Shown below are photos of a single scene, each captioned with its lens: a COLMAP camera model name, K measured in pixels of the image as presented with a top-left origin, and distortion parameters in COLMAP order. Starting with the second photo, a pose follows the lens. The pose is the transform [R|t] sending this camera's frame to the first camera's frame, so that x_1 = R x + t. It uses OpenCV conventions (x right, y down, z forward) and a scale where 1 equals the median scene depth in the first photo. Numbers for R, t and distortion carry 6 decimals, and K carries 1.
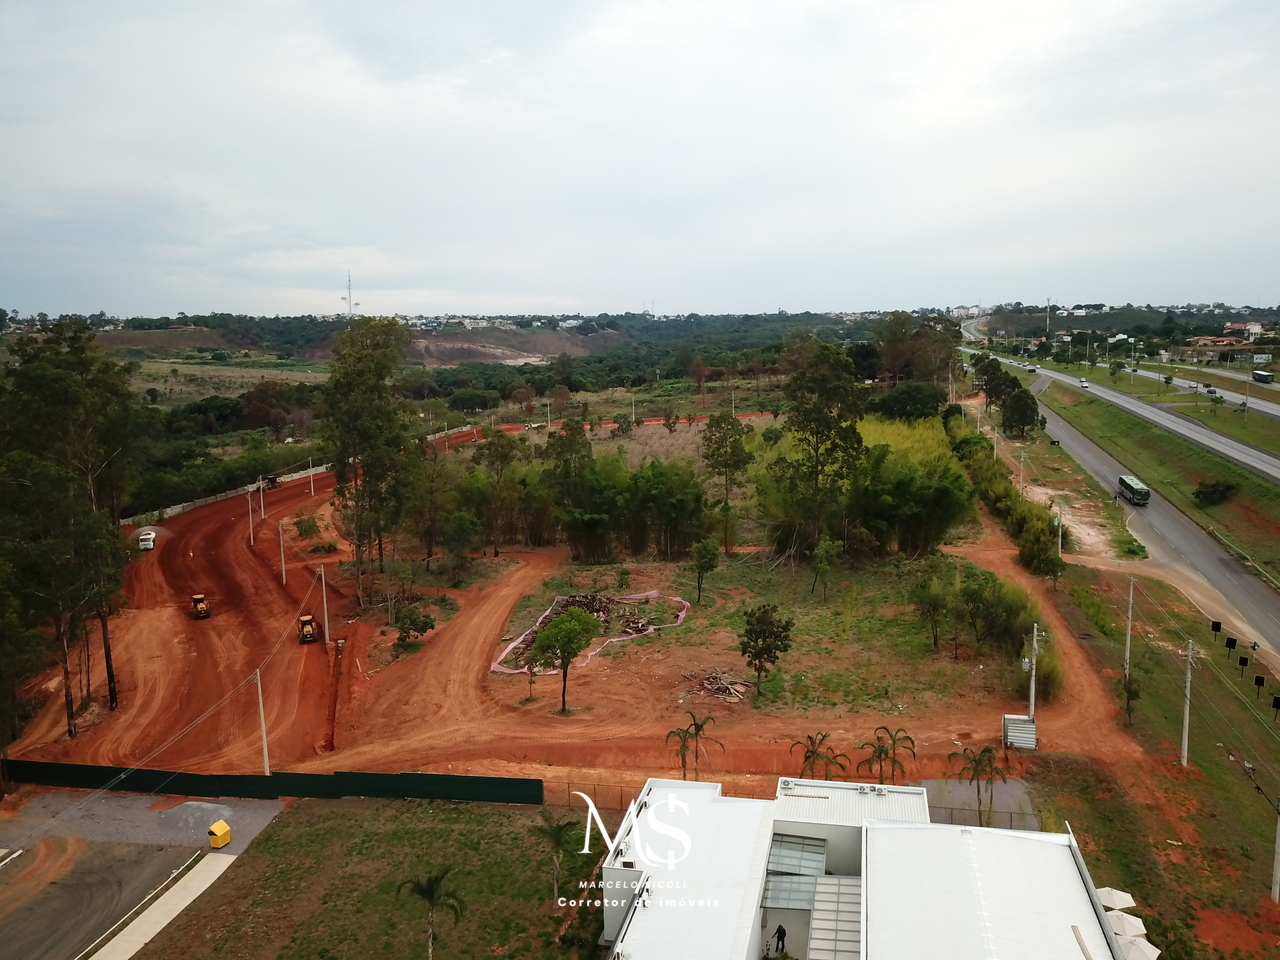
lens RADIAL K [[979.5, 0, 640.0], [0, 979.5, 480.0], [0, 0, 1]] dist [-0.007163, 0.009524]
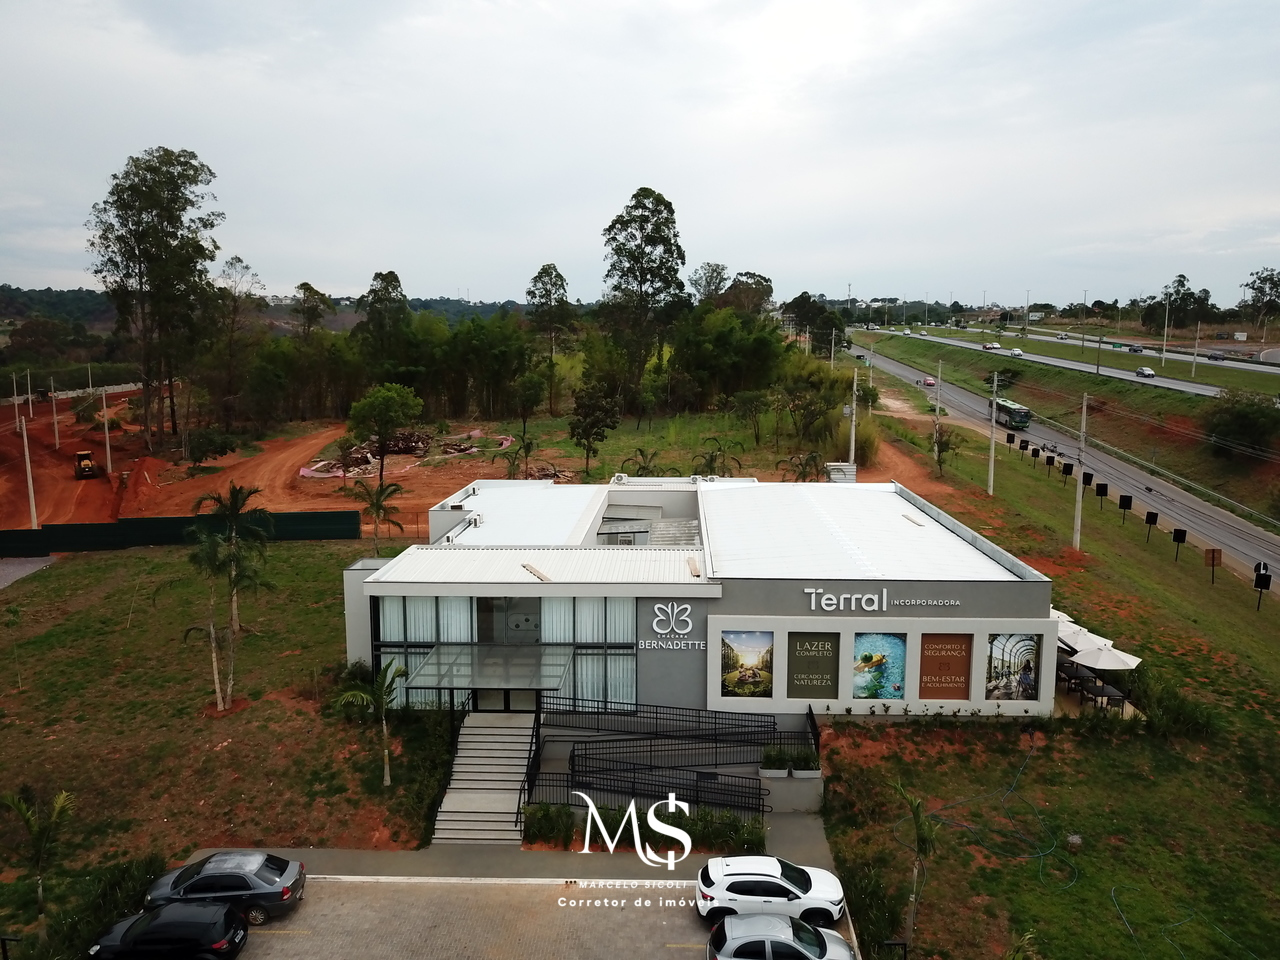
lens RADIAL K [[981.2, 0, 640.0], [0, 981.2, 480.0], [0, 0, 1]] dist [-0.004064, 0.011308]
pose [[0.982722, -0.005460, 0.185007, -0.005387], [0.004320, 0.999969, 0.006563, 0.152717], [-0.185037, -0.005651, 0.982715, 0.018690]]
